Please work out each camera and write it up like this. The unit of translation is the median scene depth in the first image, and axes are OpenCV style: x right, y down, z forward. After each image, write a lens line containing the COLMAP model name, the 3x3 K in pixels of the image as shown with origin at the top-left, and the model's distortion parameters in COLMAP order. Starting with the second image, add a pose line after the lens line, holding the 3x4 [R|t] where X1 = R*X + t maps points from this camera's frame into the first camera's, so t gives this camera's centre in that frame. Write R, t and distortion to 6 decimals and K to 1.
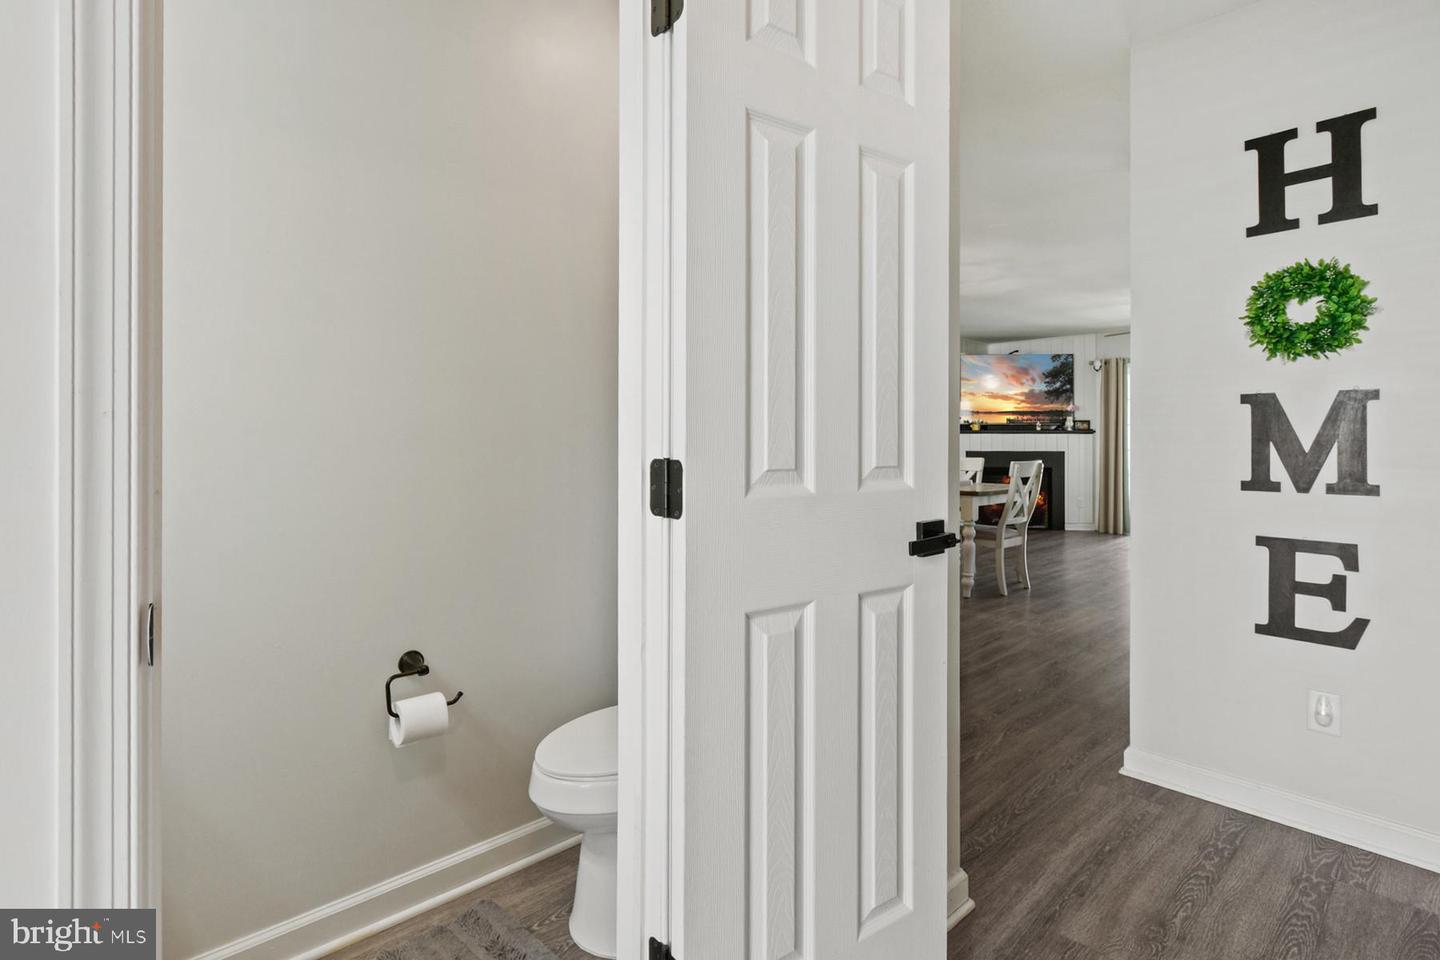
lens RADIAL K [[707.1, 0, 717.7], [0, 707.1, 438.7], [0, 0, 1]] dist [0.000462, -0.000281]
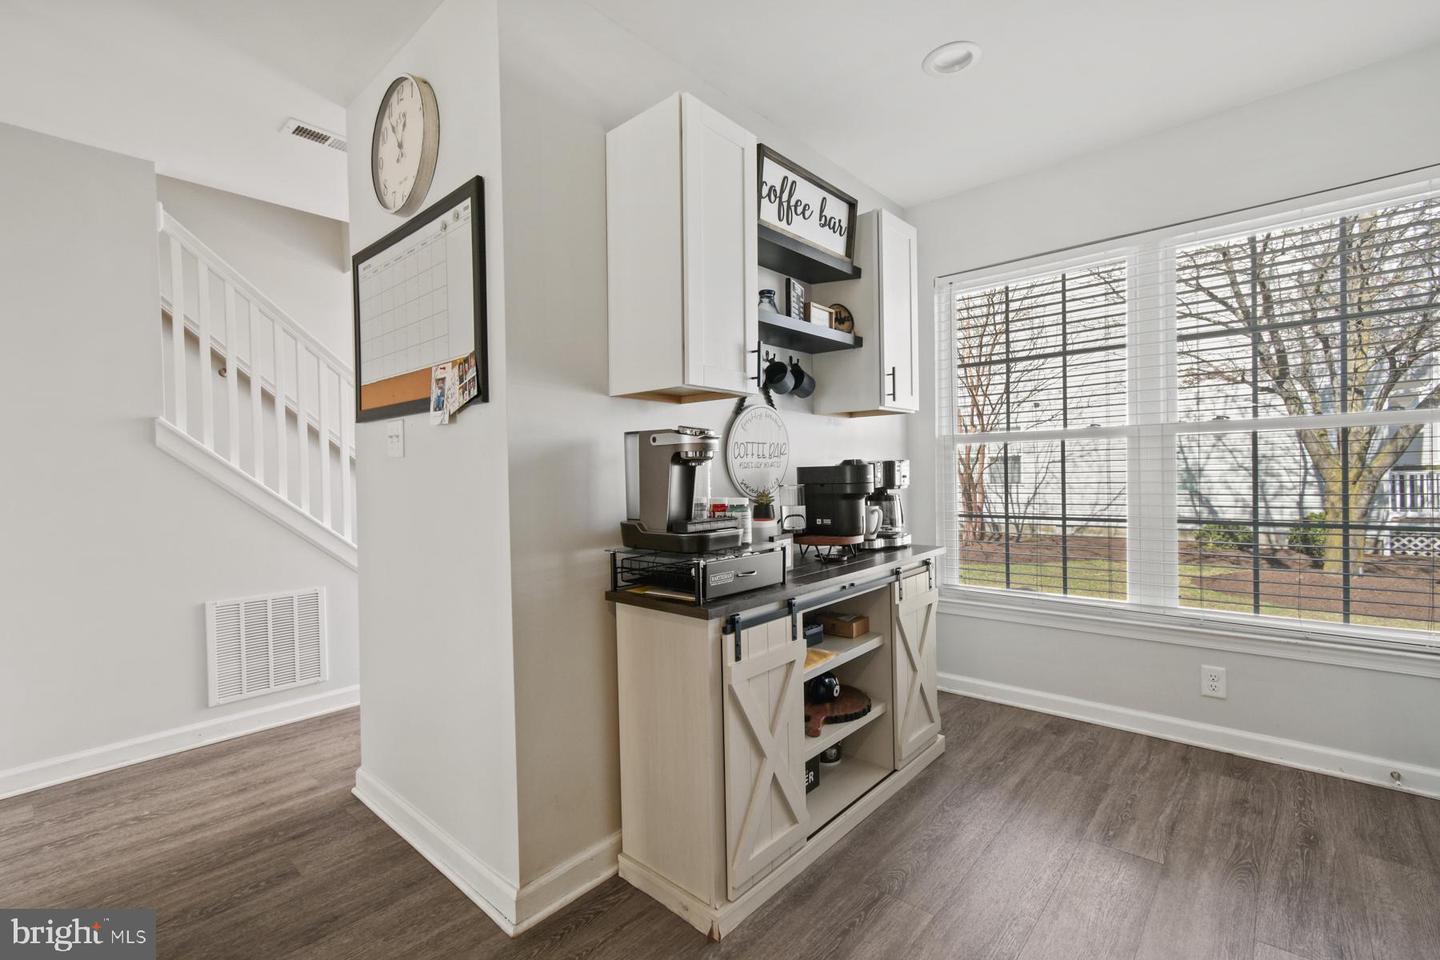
lens RADIAL K [[638.7, 0, 722.1], [0, 638.7, 478.0], [0, 0, 1]] dist [0.002398, -0.001015]
pose [[-0.995576, 0.018548, -0.092112, -0.289626], [0.017955, 0.999812, 0.007264, 0.006053], [0.092229, 0.005578, -0.995722, 2.337744]]
